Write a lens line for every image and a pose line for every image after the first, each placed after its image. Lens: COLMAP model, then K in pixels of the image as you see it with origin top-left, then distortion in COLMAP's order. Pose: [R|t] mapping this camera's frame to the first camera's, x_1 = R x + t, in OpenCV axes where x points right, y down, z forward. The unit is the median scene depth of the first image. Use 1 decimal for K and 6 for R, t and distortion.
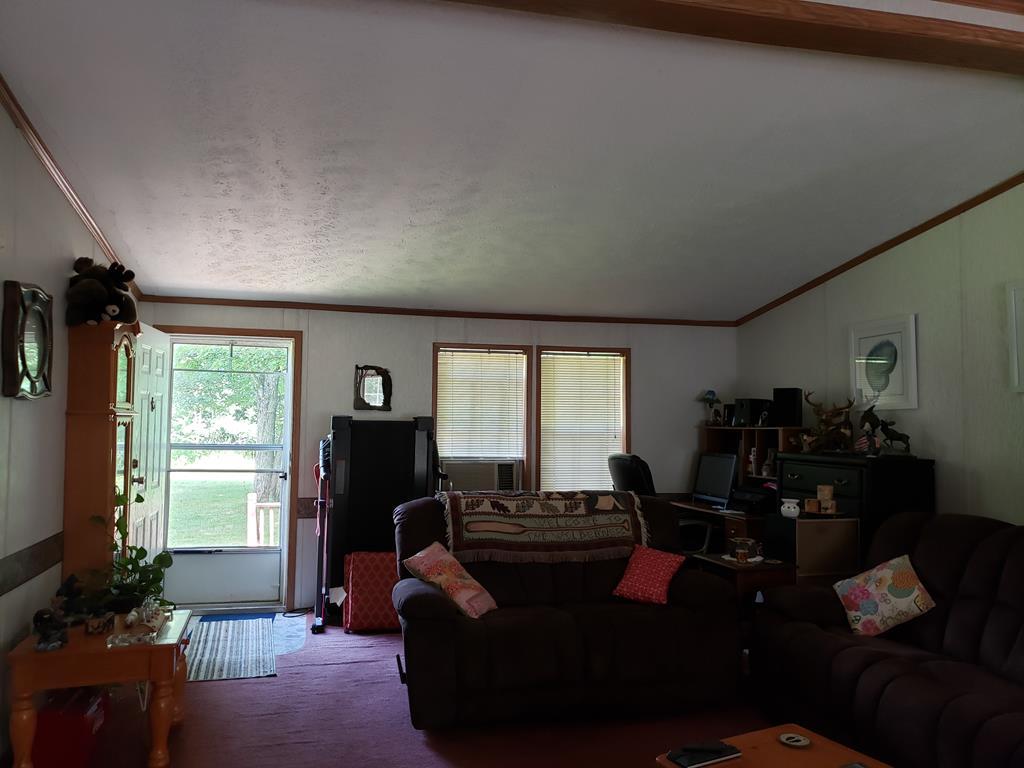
lens RADIAL K [[794.9, 0, 499.3], [0, 794.9, 383.7], [0, 0, 1]] dist [0.056942, -0.037762]
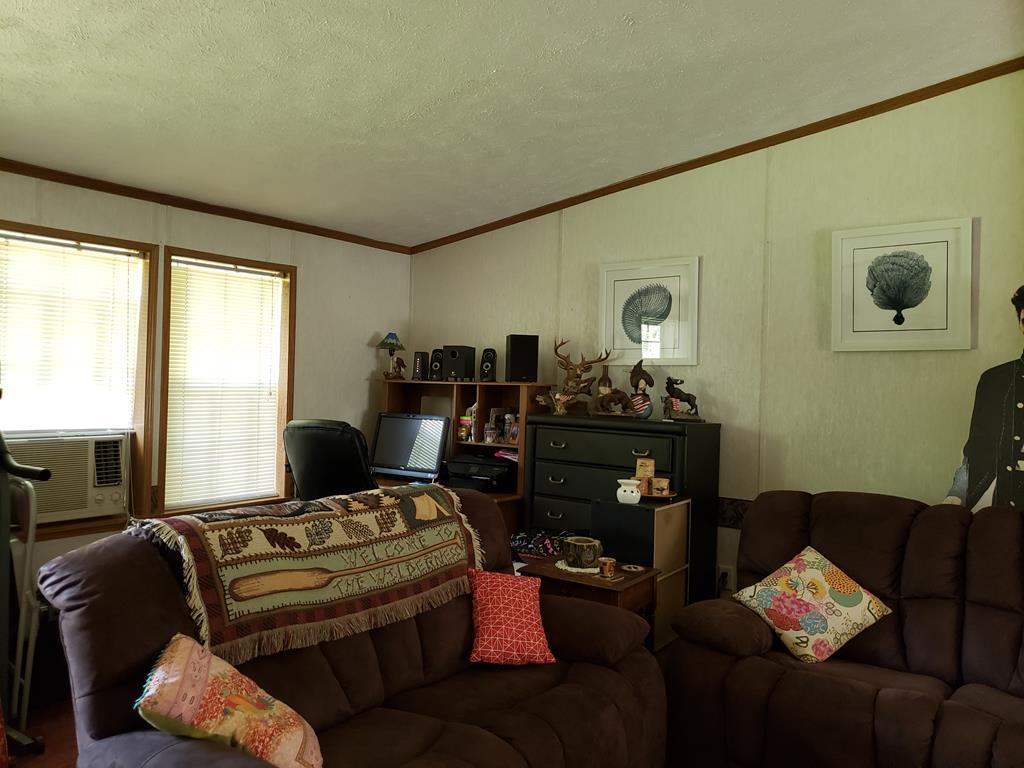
lens RADIAL K [[794.9, 0, 499.3], [0, 794.9, 383.7], [0, 0, 1]] dist [0.056942, -0.037762]
pose [[0.764364, 0.005645, 0.644761, -0.213563], [-0.051697, 0.997279, 0.052554, 0.016924], [-0.642710, -0.073502, 0.762576, 0.481691]]
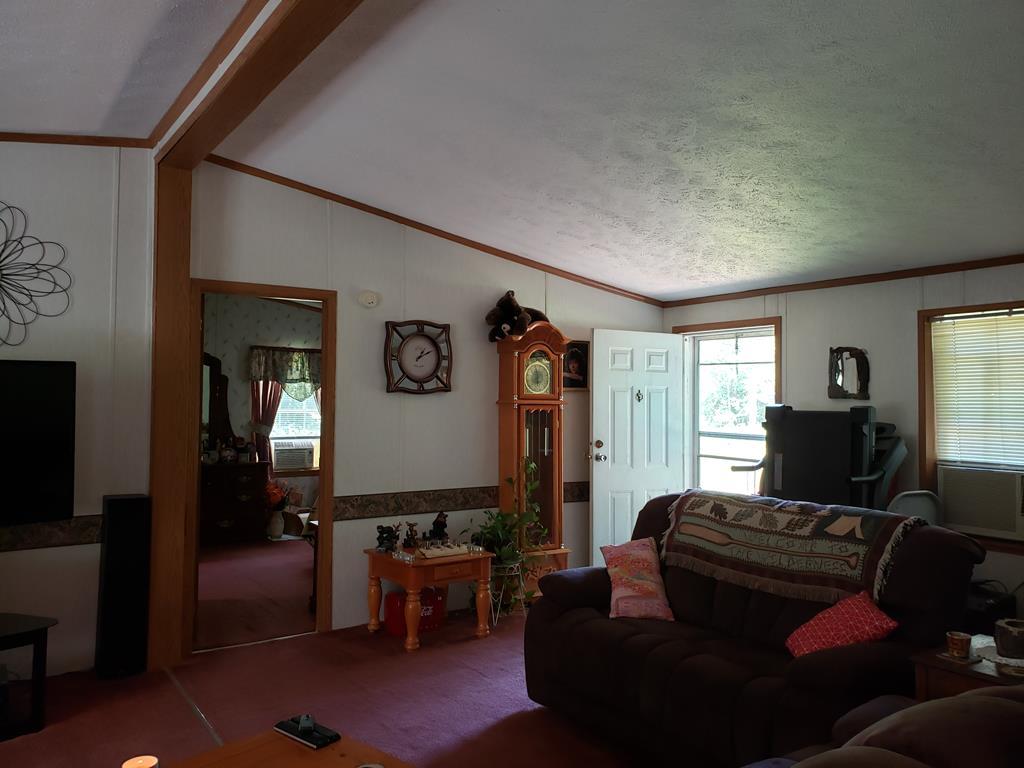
lens RADIAL K [[794.9, 0, 499.3], [0, 794.9, 383.7], [0, 0, 1]] dist [0.056942, -0.037762]
pose [[0.356664, -0.032989, -0.933650, 0.670348], [0.041458, 0.998951, -0.019459, 0.023852], [0.933312, -0.031767, 0.357658, 0.447396]]
